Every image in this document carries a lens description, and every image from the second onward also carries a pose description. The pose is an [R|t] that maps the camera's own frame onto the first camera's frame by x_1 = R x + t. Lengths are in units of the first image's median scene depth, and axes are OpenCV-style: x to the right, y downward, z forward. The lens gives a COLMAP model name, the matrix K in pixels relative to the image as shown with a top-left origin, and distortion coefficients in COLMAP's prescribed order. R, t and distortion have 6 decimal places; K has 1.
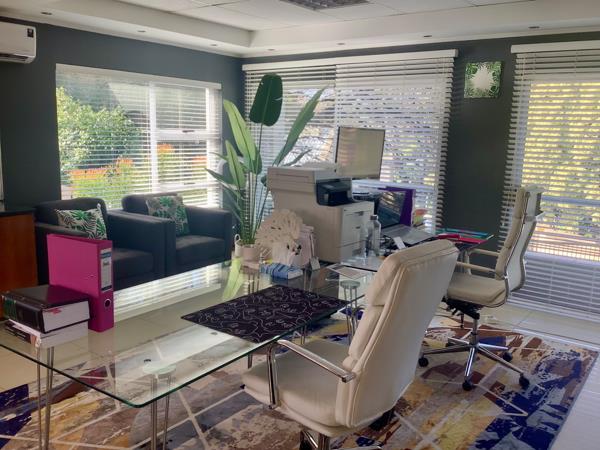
lens RADIAL K [[542.6, 0, 290.6], [0, 542.6, 205.7], [0, 0, 1]] dist [0.117650, -0.192308]
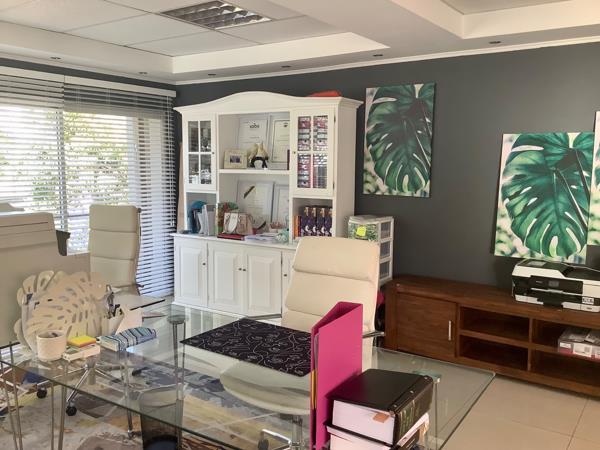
lens RADIAL K [[542.6, 0, 290.6], [0, 542.6, 205.7], [0, 0, 1]] dist [0.117650, -0.192308]
pose [[-0.025316, -0.107846, 0.993845, -0.620781], [0.128499, 0.985566, 0.110221, -0.099755], [-0.991386, 0.130499, -0.011093, 0.584236]]
